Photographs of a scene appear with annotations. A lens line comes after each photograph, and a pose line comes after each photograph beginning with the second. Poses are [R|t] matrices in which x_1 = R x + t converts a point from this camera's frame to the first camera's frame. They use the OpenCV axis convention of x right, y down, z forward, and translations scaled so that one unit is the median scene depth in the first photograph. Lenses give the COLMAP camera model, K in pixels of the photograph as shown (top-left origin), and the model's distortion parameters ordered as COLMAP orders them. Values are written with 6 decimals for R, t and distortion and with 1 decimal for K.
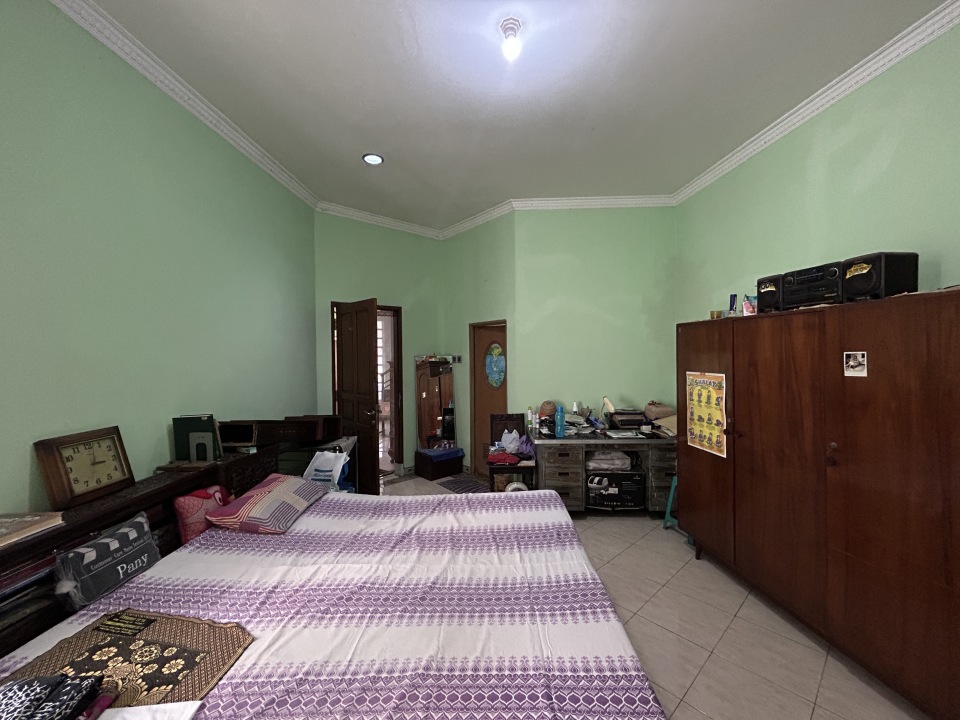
lens RADIAL K [[389.9, 0, 480.1], [0, 389.9, 357.0], [0, 0, 1]] dist [-0.001711, 0.000471]
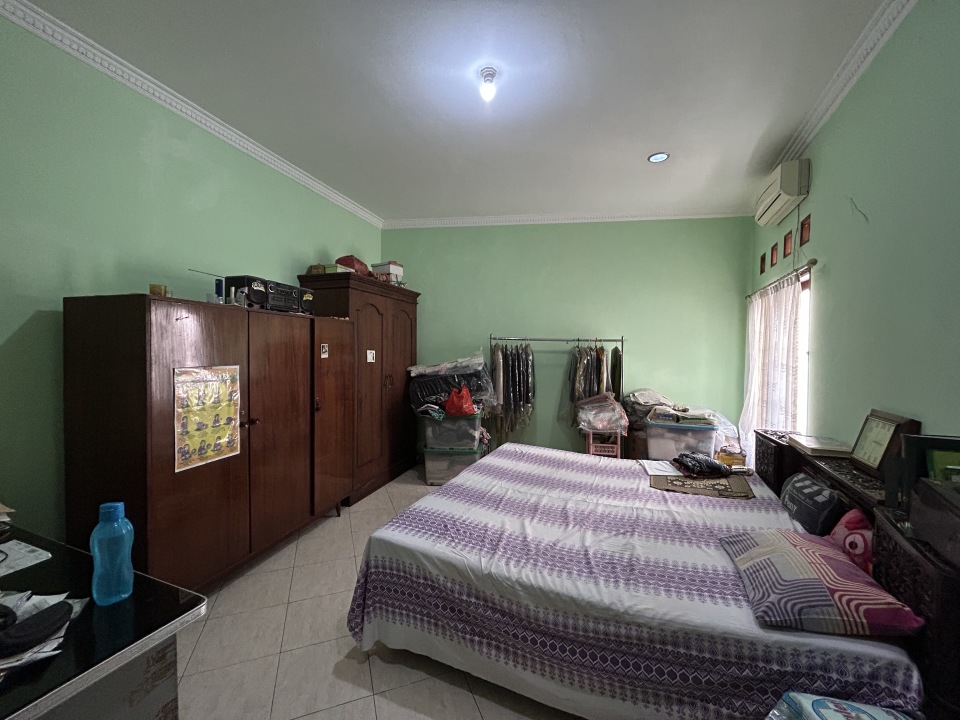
lens RADIAL K [[389.9, 0, 479.7], [0, 389.9, 360.8], [0, 0, 1]] dist [-0.001711, 0.000471]
pose [[-0.932008, -0.004019, 0.362416, -0.326265], [0.008167, 0.999452, 0.032085, 0.009497], [-0.362347, 0.032863, -0.931464, 2.100140]]
